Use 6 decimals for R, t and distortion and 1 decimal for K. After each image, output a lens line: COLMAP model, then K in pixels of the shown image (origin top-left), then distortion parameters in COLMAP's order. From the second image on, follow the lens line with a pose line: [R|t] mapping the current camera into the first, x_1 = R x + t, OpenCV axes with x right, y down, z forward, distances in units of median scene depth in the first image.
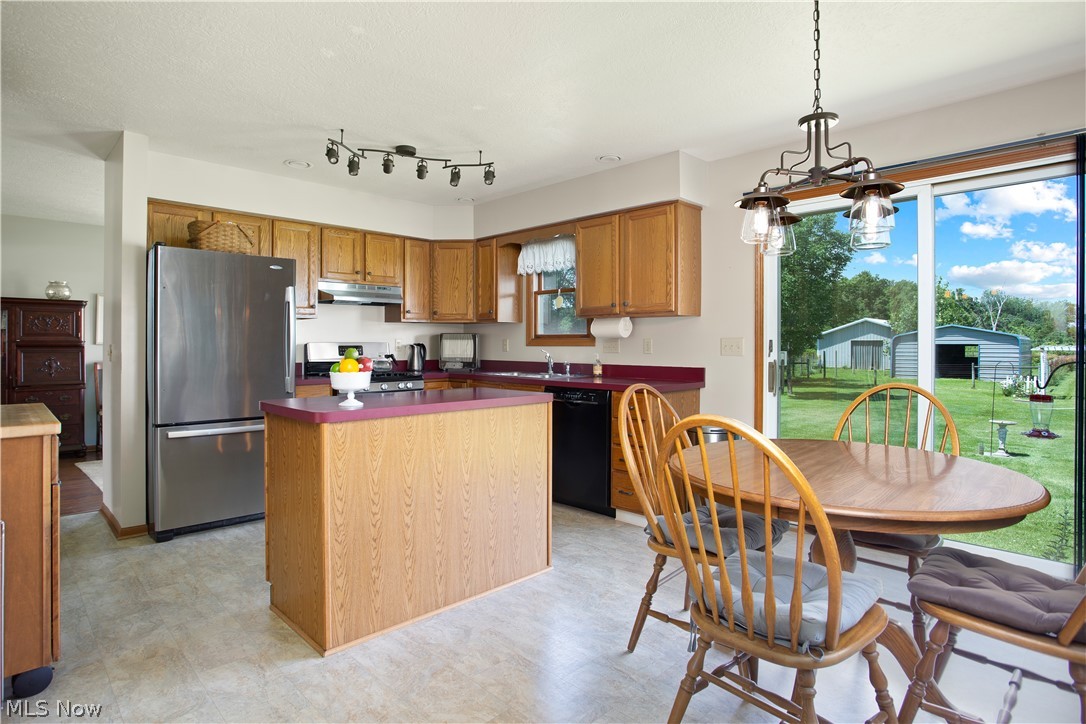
lens RADIAL K [[581.0, 0, 527.0], [0, 581.0, 348.6], [0, 0, 1]] dist [-0.006004, -0.000766]
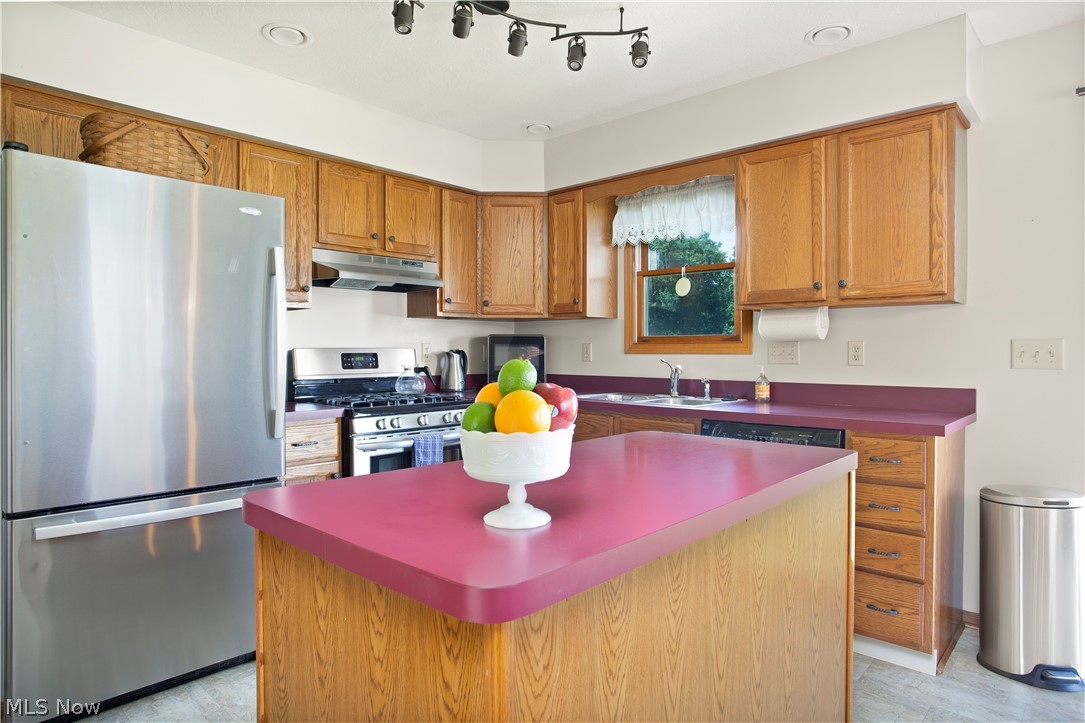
lens RADIAL K [[632.1, 0, 542.5], [0, 632.1, 361.5], [0, 0, 1]] dist [-0.015583, 0.001627]
pose [[0.997688, -0.002176, 0.067919, -0.160164], [0.001650, 0.999968, 0.007804, -0.001092], [-0.067934, -0.007674, 0.997660, 0.314092]]
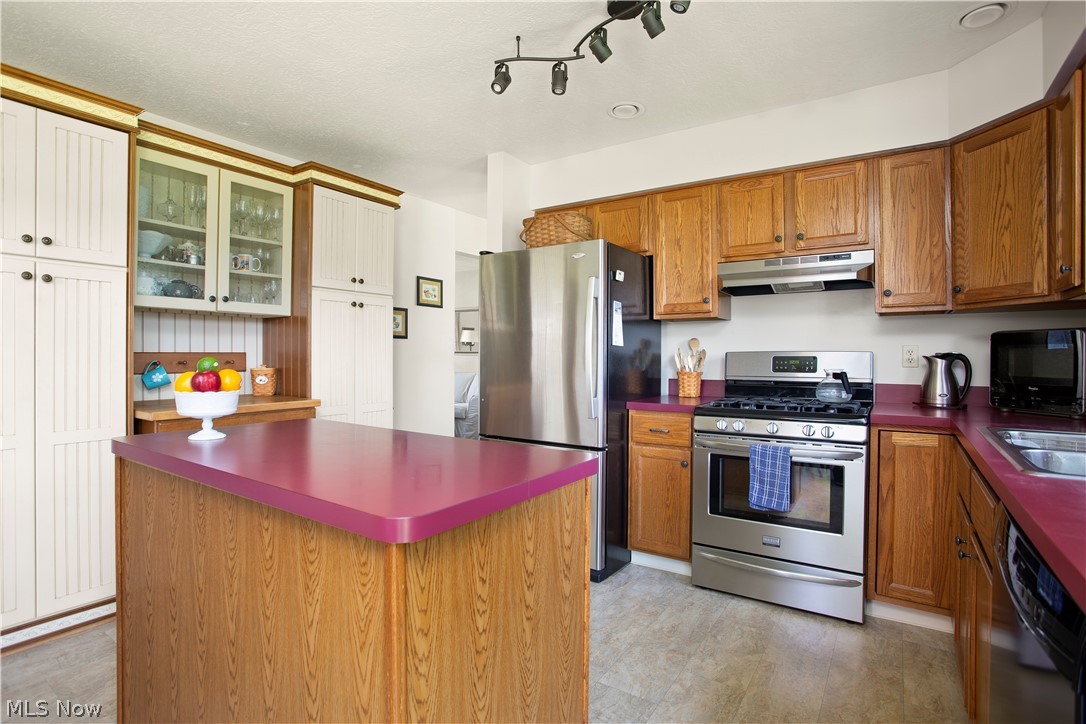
lens RADIAL K [[538.1, 0, 543.0], [0, 538.1, 362.0], [0, 0, 1]] dist [-0.023044, 0.001174]
pose [[0.228937, 0.012350, -0.973363, 0.215334], [-0.012120, 0.999878, 0.009835, -0.001825], [0.973366, 0.009546, 0.229059, 0.637434]]
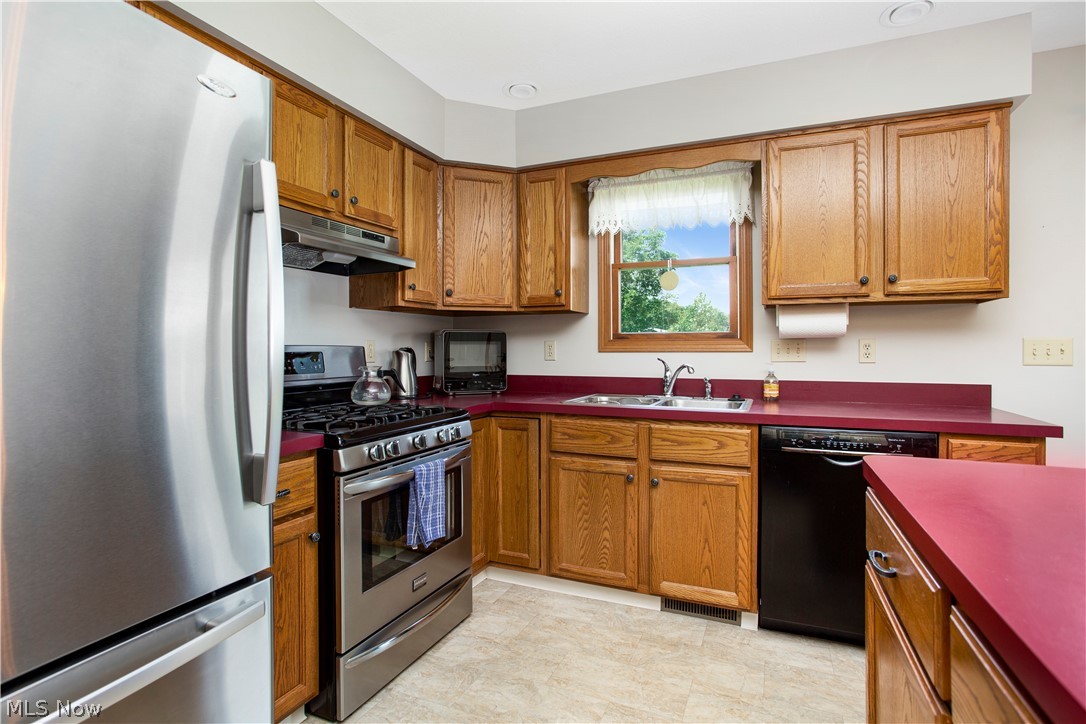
lens RADIAL K [[538.1, 0, 543.0], [0, 538.1, 362.0], [0, 0, 1]] dist [-0.023044, 0.001174]
pose [[0.916341, -0.013041, 0.400187, -0.317007], [0.006856, 0.999834, 0.016885, -0.003737], [-0.400340, -0.012729, 0.916278, 0.553648]]
